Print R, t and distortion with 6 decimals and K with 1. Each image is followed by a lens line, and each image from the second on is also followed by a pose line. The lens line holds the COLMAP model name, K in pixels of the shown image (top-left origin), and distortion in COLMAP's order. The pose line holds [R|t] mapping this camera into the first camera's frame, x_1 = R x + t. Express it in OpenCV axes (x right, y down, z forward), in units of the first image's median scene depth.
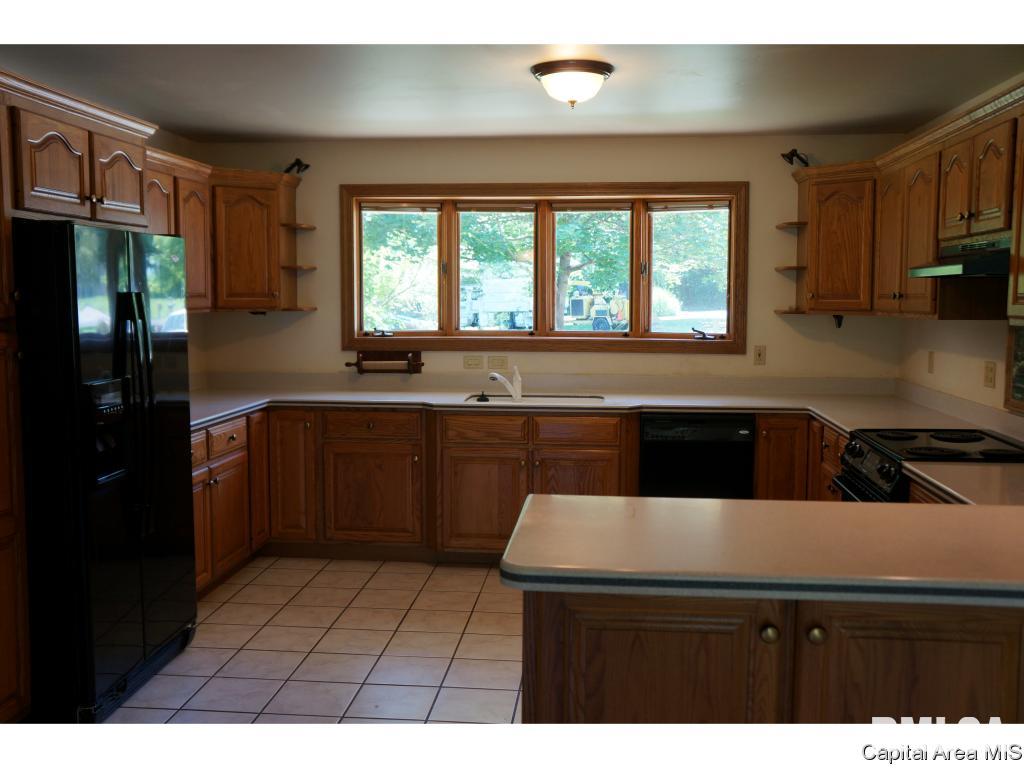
lens RADIAL K [[991.6, 0, 512.0], [0, 991.6, 384.0], [0, 0, 1]] dist [-0.096553, 0.199872]
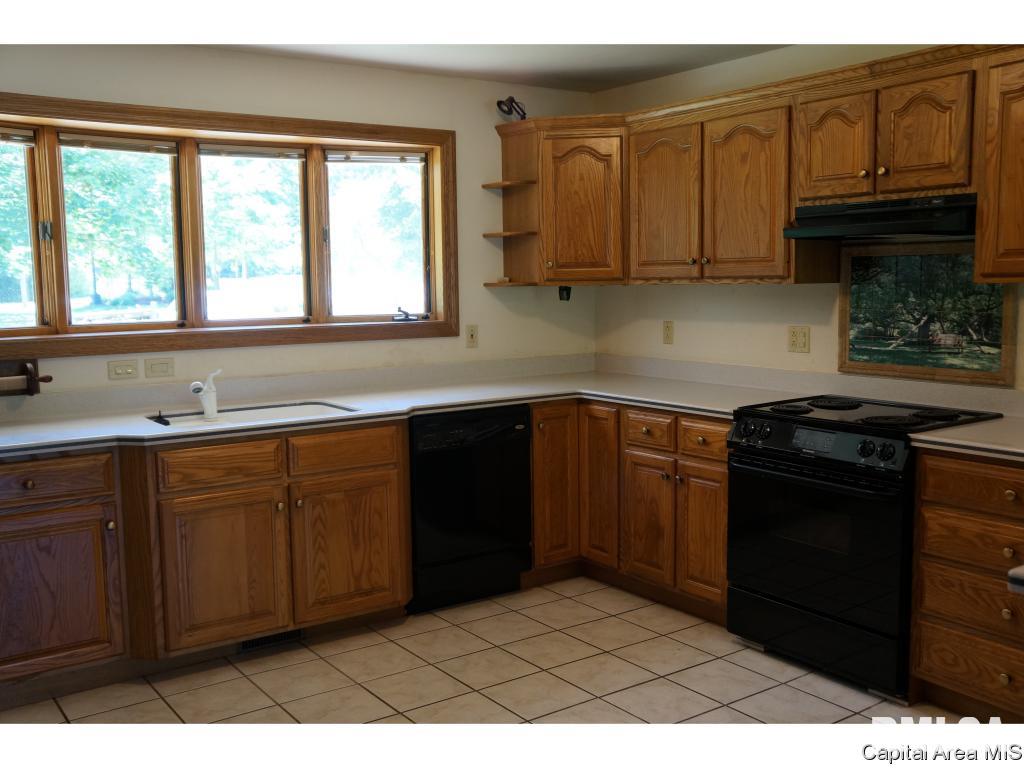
lens RADIAL K [[991.6, 0, 512.0], [0, 991.6, 384.0], [0, 0, 1]] dist [-0.096553, 0.199872]
pose [[0.751496, -0.083039, 0.654491, -0.304383], [0.075565, 0.996352, 0.039649, -0.020589], [-0.655396, 0.019660, 0.755030, 0.348341]]
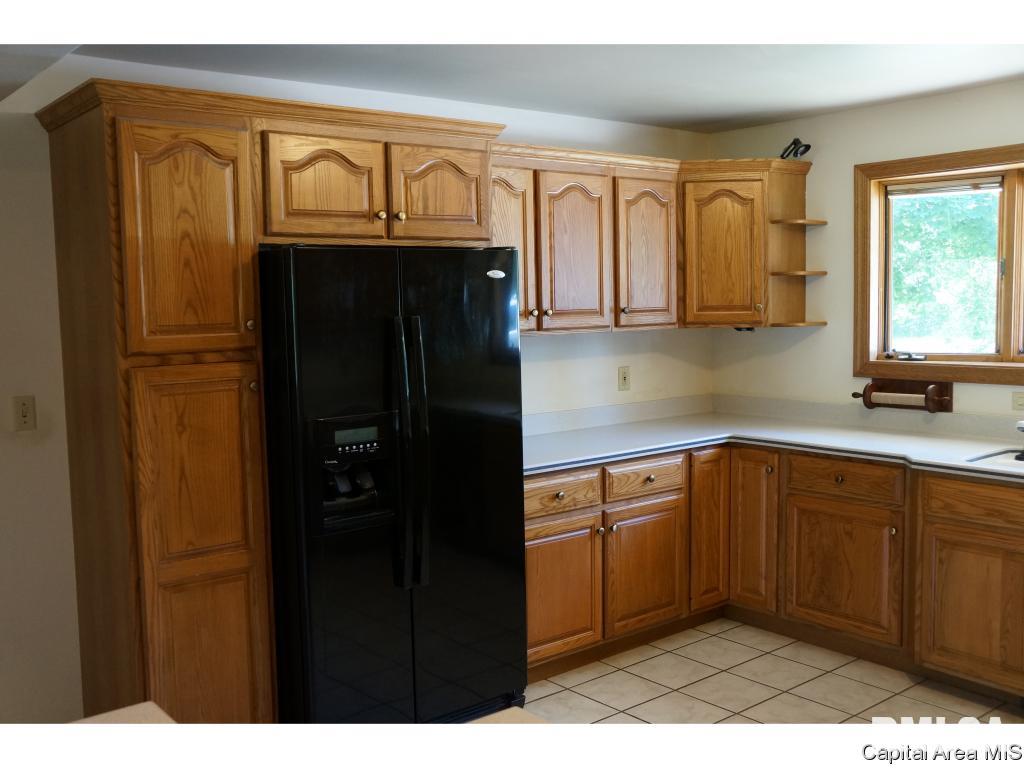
lens RADIAL K [[991.6, 0, 512.0], [0, 991.6, 384.0], [0, 0, 1]] dist [-0.096553, 0.199872]
pose [[0.703613, 0.045455, -0.709128, 0.211504], [-0.043309, 0.998840, 0.021053, -0.036000], [0.709262, 0.015898, 0.704765, 0.282548]]
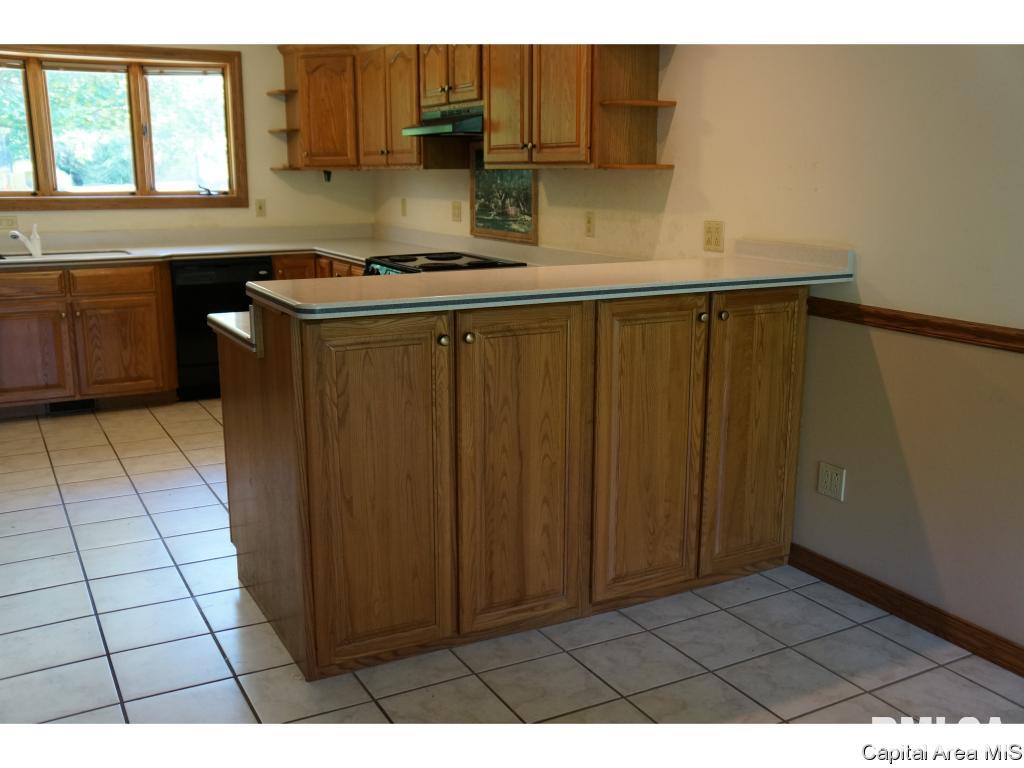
lens RADIAL K [[991.6, 0, 512.0], [0, 991.6, 384.0], [0, 0, 1]] dist [-0.096553, 0.199872]
pose [[0.826077, -0.121162, 0.550379, -0.171730], [0.052068, 0.988847, 0.139537, 0.030507], [-0.561147, -0.086612, 0.823172, -0.132290]]
